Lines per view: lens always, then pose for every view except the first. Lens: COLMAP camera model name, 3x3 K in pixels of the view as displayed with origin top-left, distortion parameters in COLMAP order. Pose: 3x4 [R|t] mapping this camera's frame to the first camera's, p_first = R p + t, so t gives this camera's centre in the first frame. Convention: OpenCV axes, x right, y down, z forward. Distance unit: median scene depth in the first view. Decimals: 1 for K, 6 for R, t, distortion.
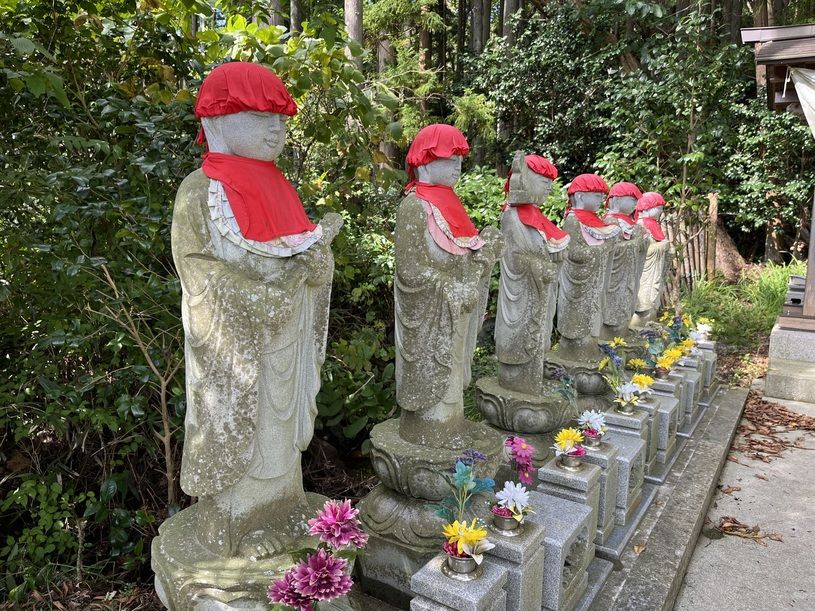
lens RADIAL K [[620.7, 0, 409.5], [0, 620.7, 304.9], [0, 0, 1]] dist [0.028461, -0.018658]
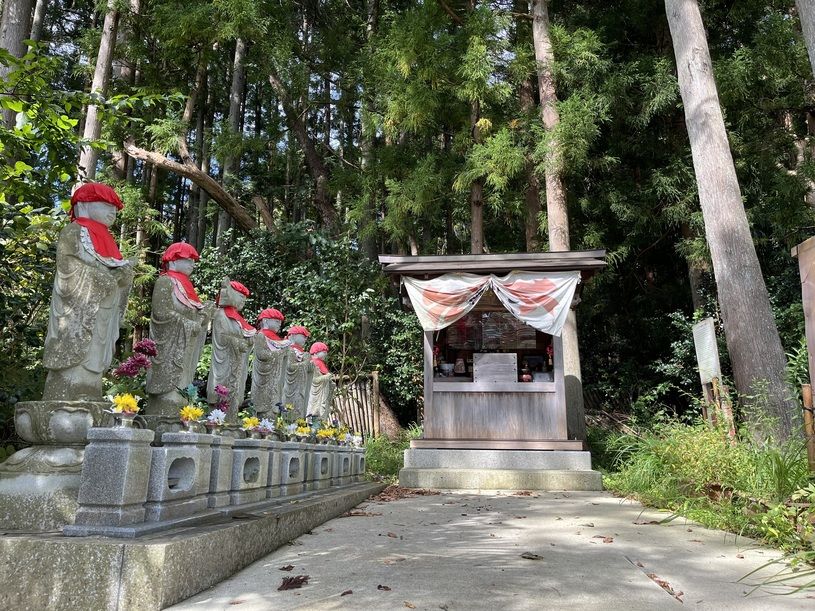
lens RADIAL K [[620.7, 0, 409.8], [0, 620.7, 307.5], [0, 0, 1]] dist [0.028461, -0.018658]
pose [[0.898391, 0.085706, 0.430754, -0.095208], [0.067601, 0.942103, -0.328438, 0.411111], [-0.433964, 0.324186, 0.840583, -0.597643]]
